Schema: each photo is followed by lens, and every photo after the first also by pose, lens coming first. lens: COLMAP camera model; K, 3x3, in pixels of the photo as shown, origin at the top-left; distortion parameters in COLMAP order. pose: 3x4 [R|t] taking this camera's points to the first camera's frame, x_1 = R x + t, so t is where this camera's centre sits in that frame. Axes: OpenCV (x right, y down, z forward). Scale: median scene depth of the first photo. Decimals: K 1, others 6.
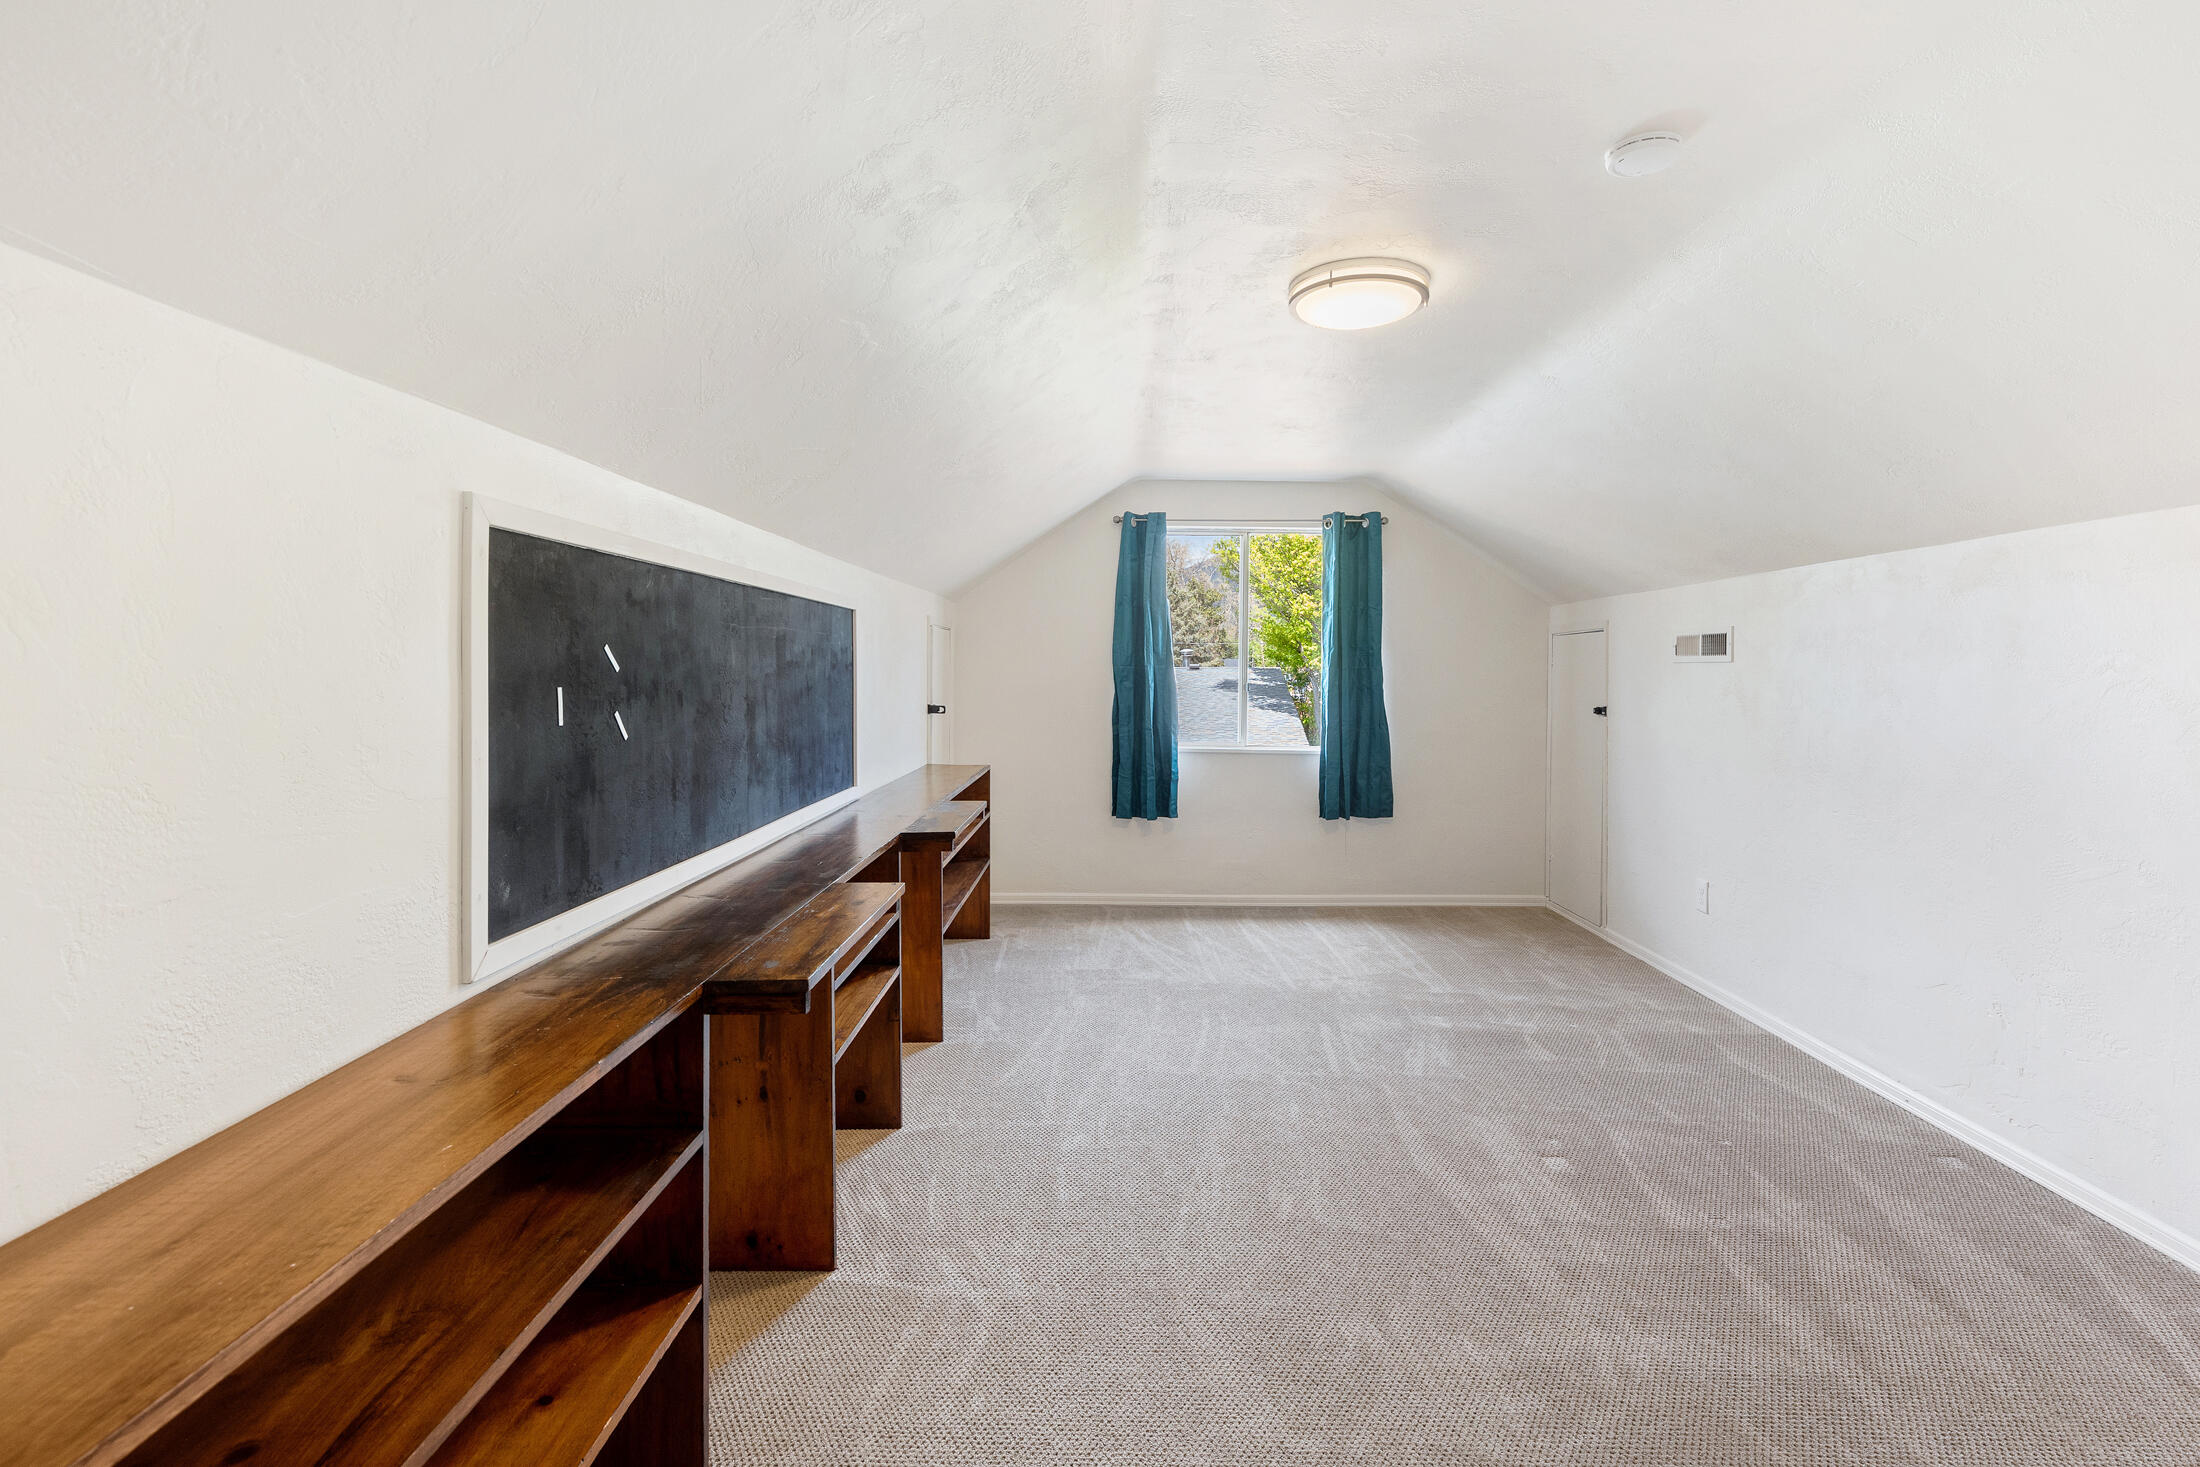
lens RADIAL K [[1012.0, 0, 1094.8], [0, 1012.0, 678.2], [0, 0, 1]] dist [-0.002329, -0.000434]
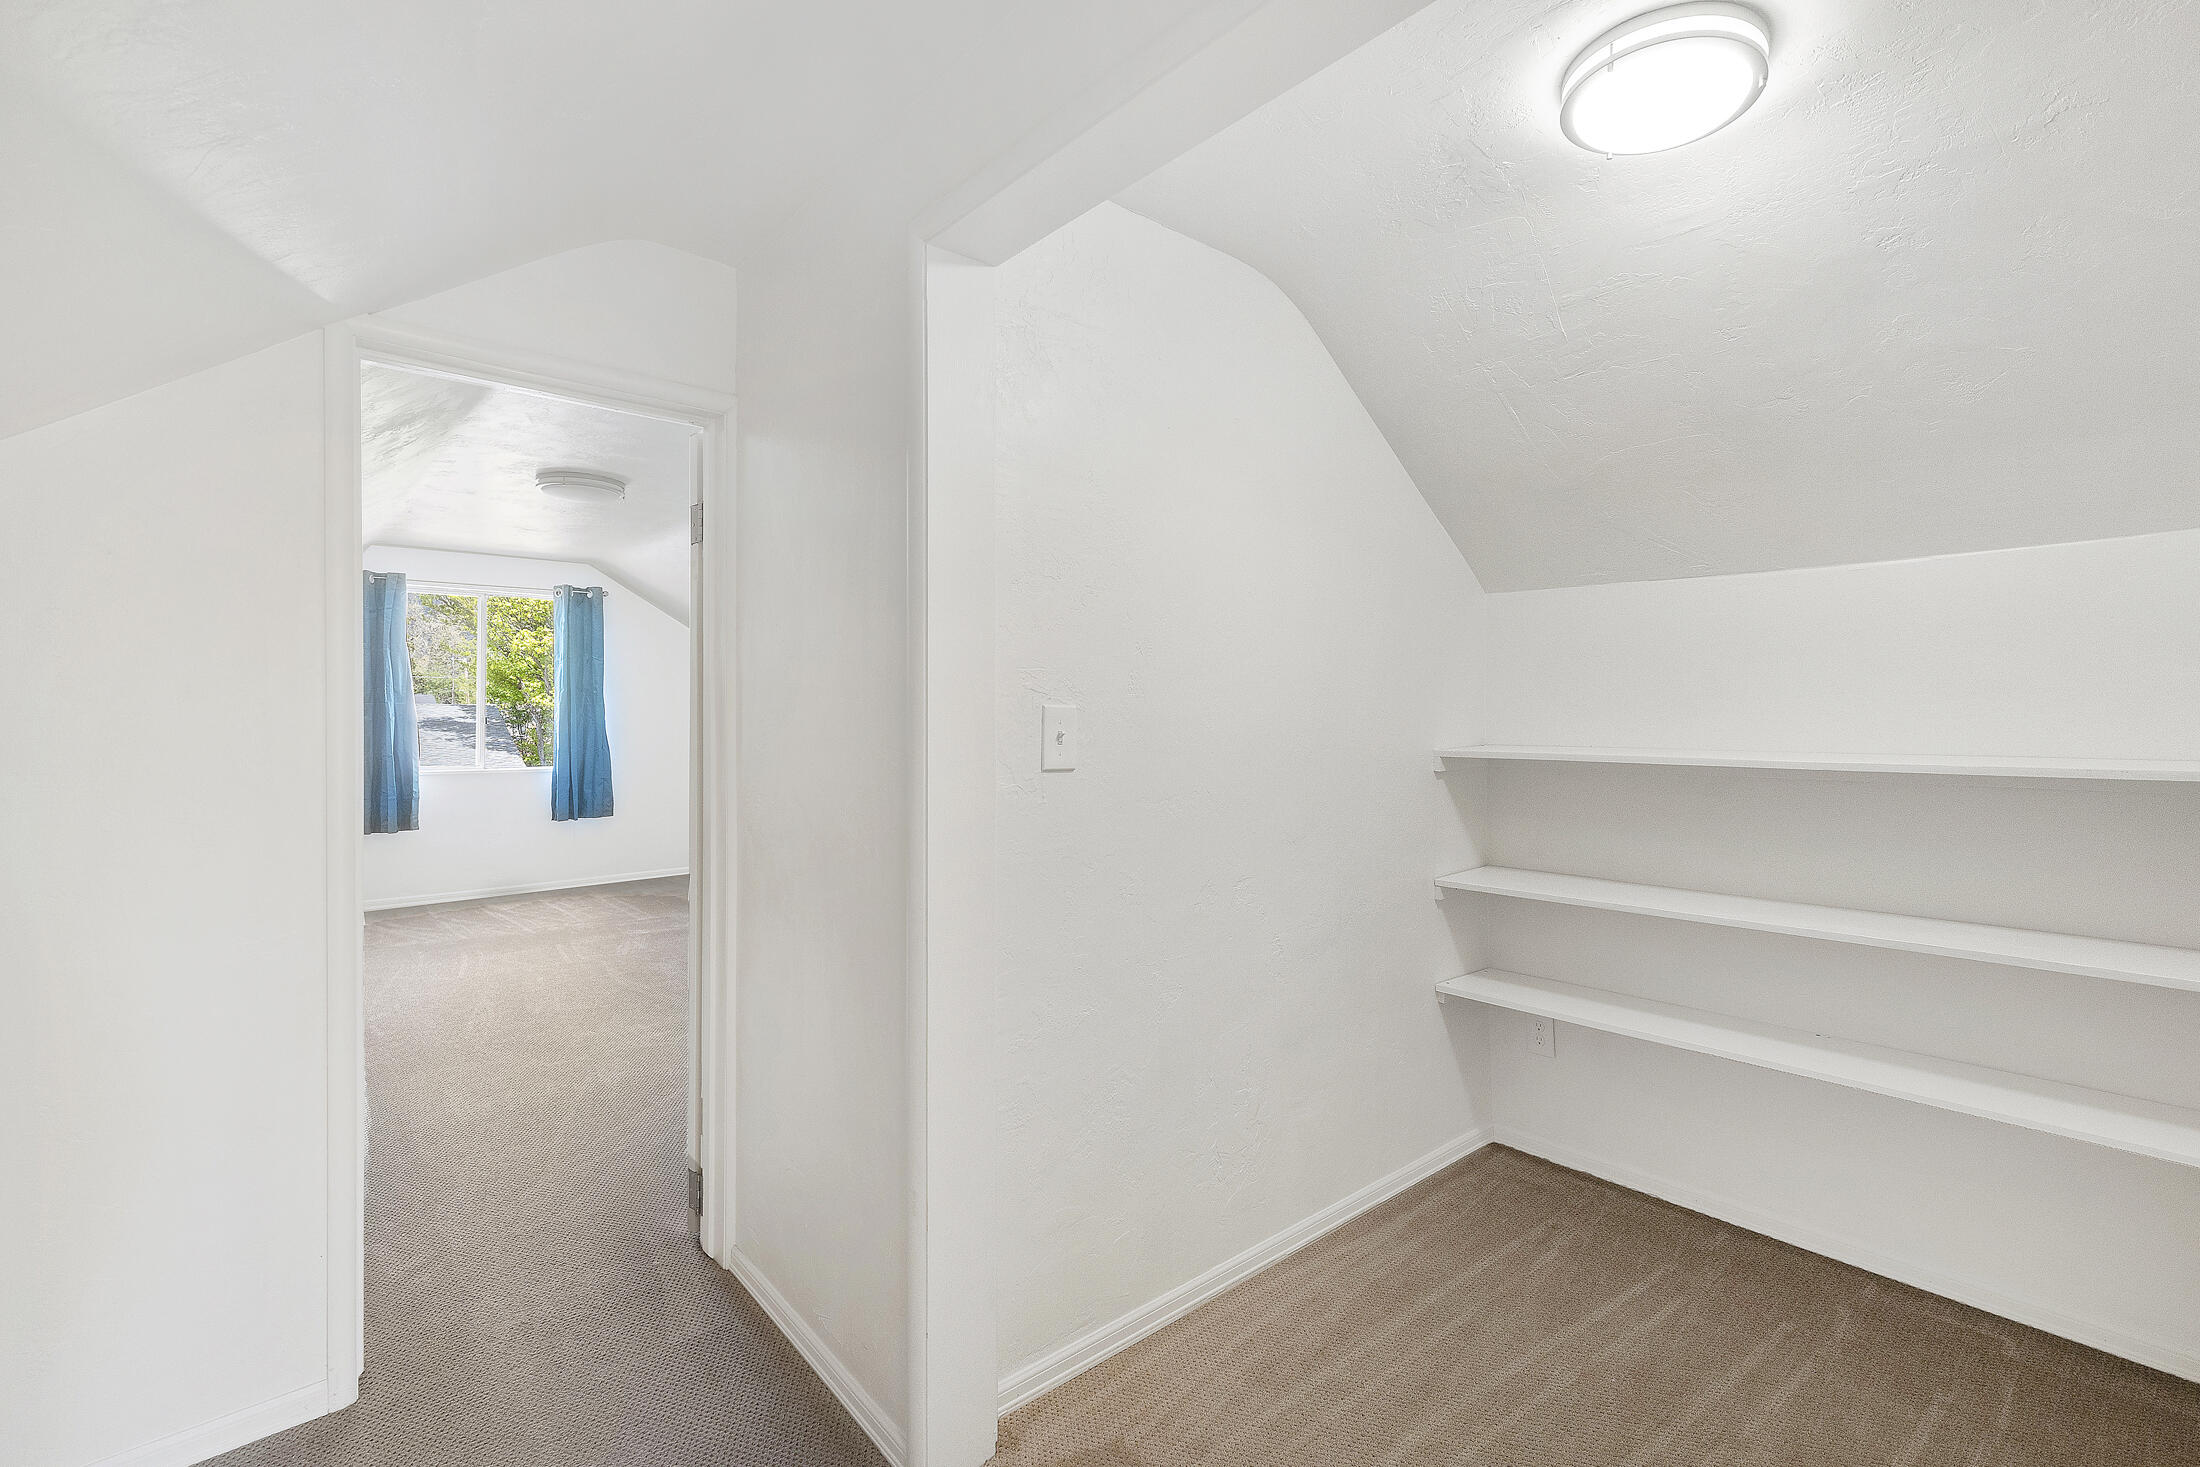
lens RADIAL K [[993.8, 0, 1093.1], [0, 993.8, 711.5], [0, 0, 1]] dist [0.017573, 0.000050]
pose [[0.748771, -0.002431, 0.662824, -0.102930], [0.005013, 0.999985, -0.001996, 0.004856], [-0.662810, 0.004817, 0.748772, -0.402619]]
